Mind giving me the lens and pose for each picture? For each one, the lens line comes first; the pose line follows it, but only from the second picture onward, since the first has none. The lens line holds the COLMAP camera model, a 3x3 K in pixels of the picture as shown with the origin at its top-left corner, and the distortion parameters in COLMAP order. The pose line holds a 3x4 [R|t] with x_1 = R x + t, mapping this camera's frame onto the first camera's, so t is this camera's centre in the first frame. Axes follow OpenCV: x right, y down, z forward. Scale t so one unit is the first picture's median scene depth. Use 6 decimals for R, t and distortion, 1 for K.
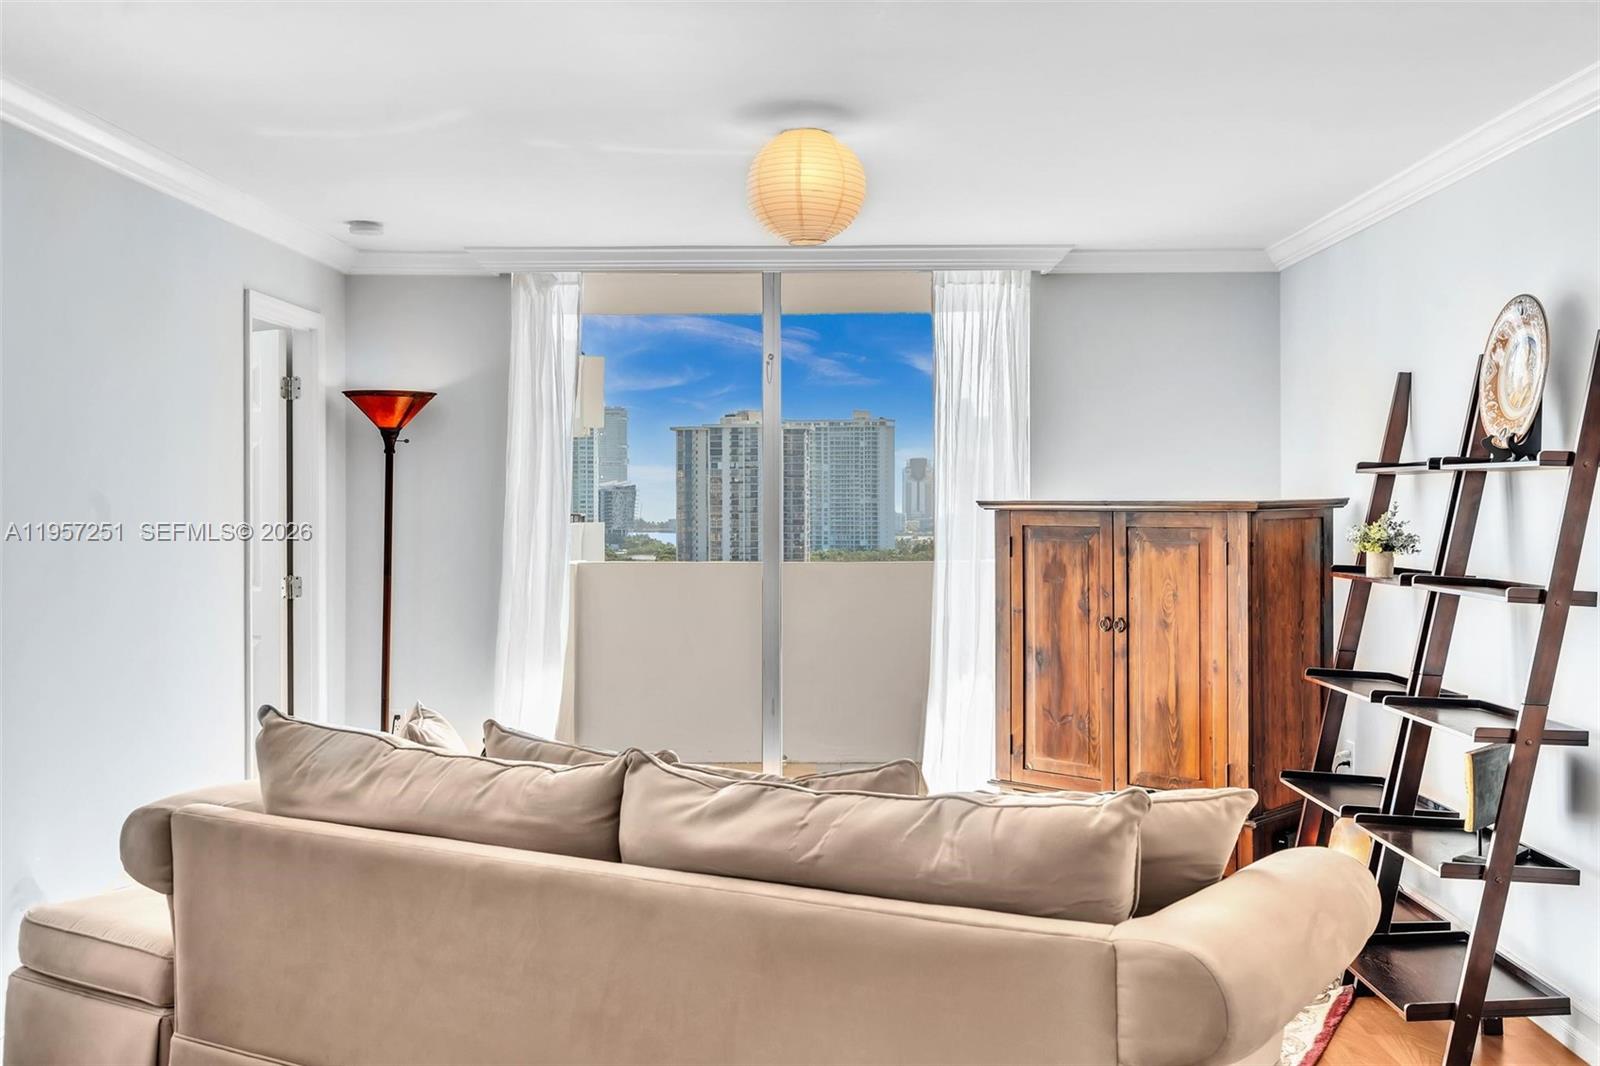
lens RADIAL K [[1551.5, 0, 791.5], [0, 1551.5, 500.9], [0, 0, 1]] dist [0.011019, 0.006013]
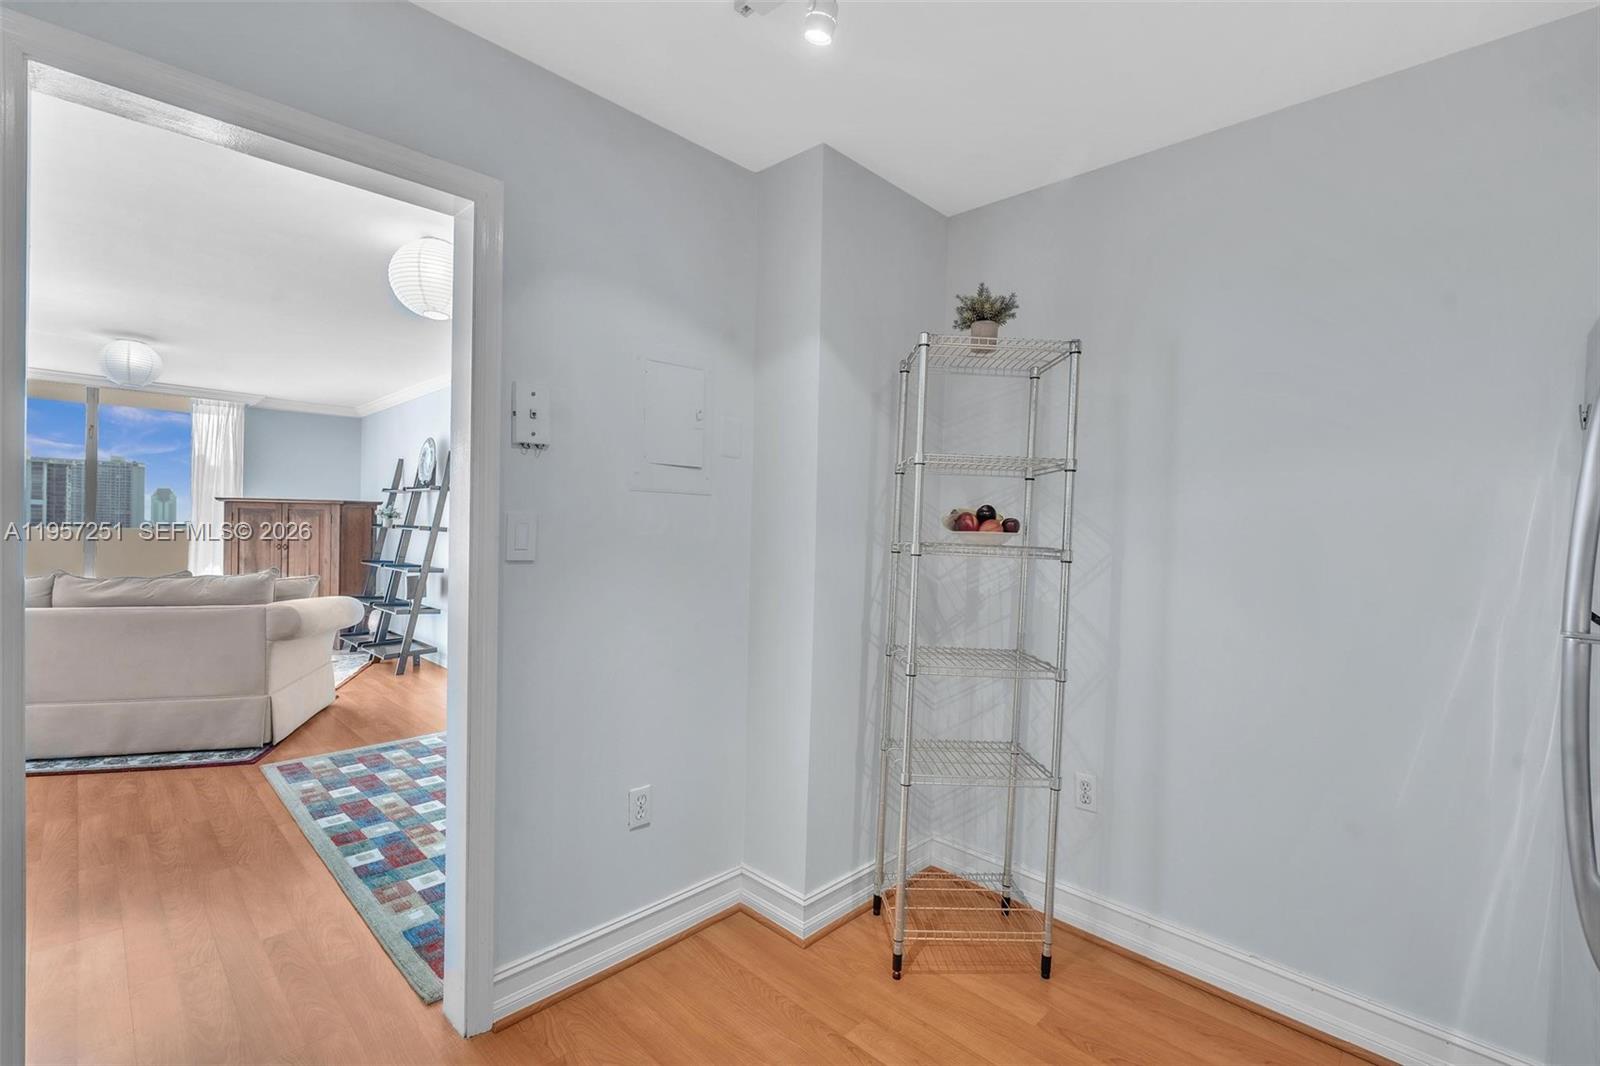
lens RADIAL K [[718.9, 0, 791.4], [0, 718.9, 534.0], [0, 0, 1]] dist [0.000400, 0.000848]
pose [[0.695927, 0.011057, 0.718028, -0.061494], [-0.022561, 0.999725, 0.006472, 0.031188], [-0.717758, -0.020703, 0.695984, -0.440679]]
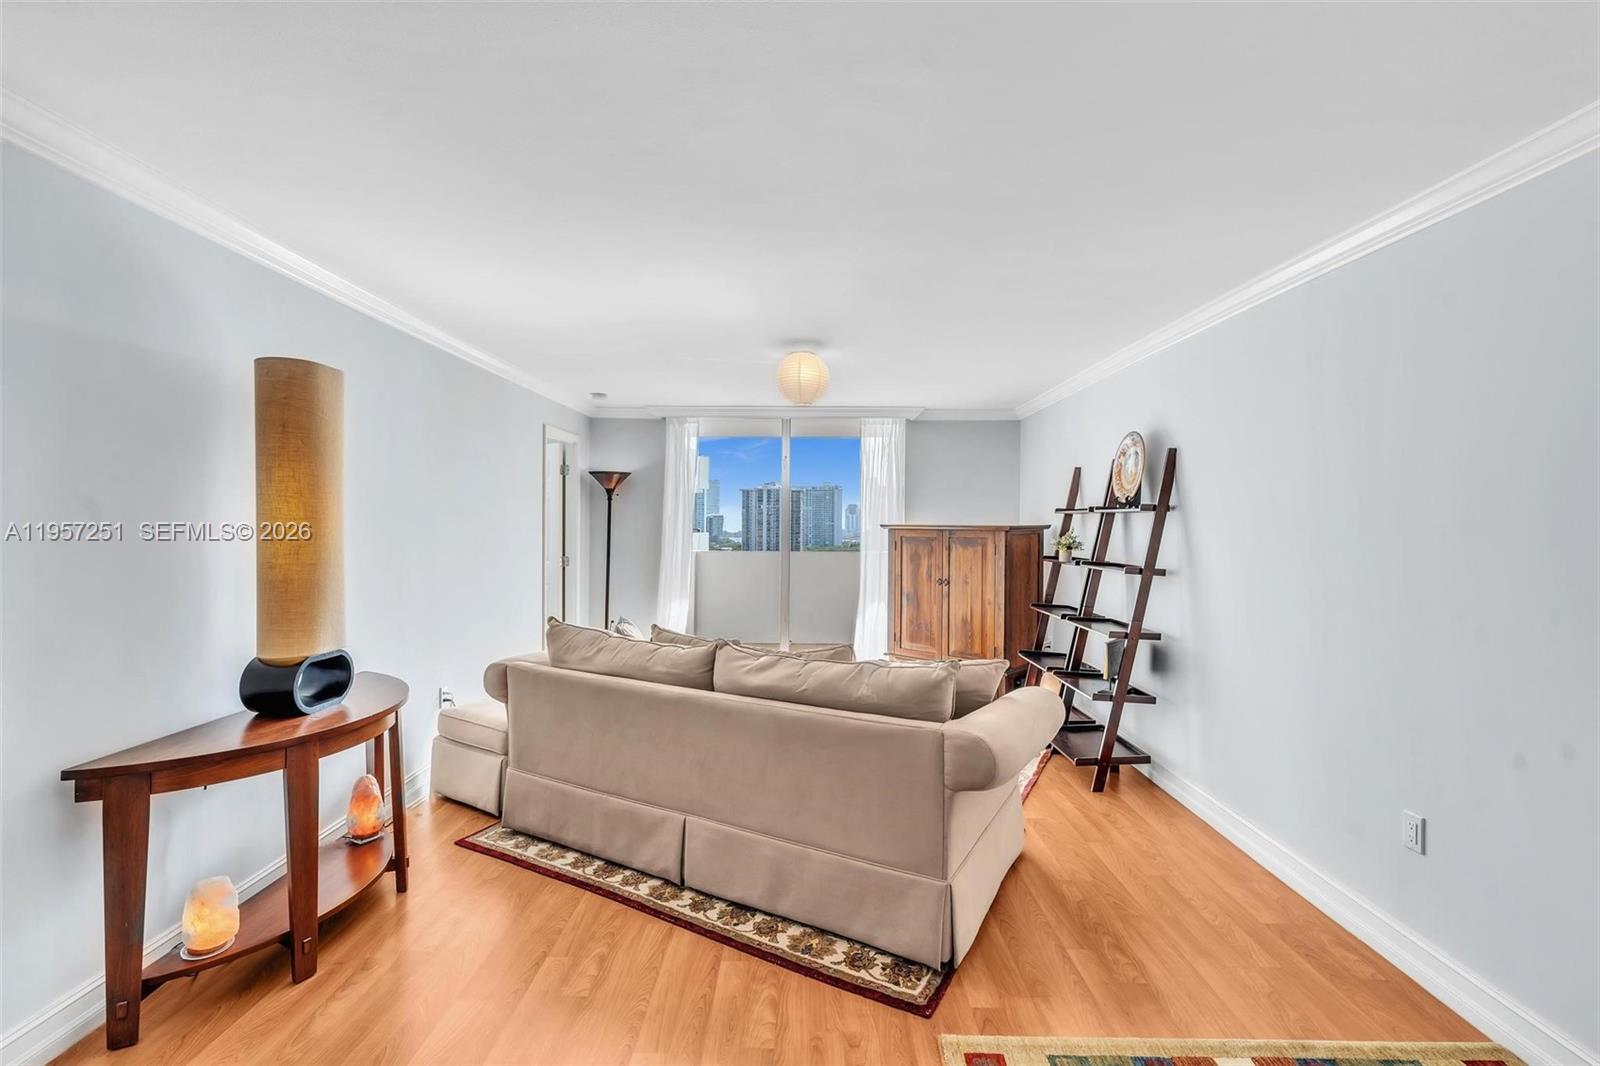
lens RADIAL K [[709.2, 0, 793.2], [0, 709.2, 529.0], [0, 0, 1]] dist [-0.000472, 0.000176]
pose [[0.999961, 0.008634, -0.001740, -0.000079], [-0.008619, 0.999930, 0.008072, -0.000838], [0.001809, -0.008057, 0.999966, 0.008509]]
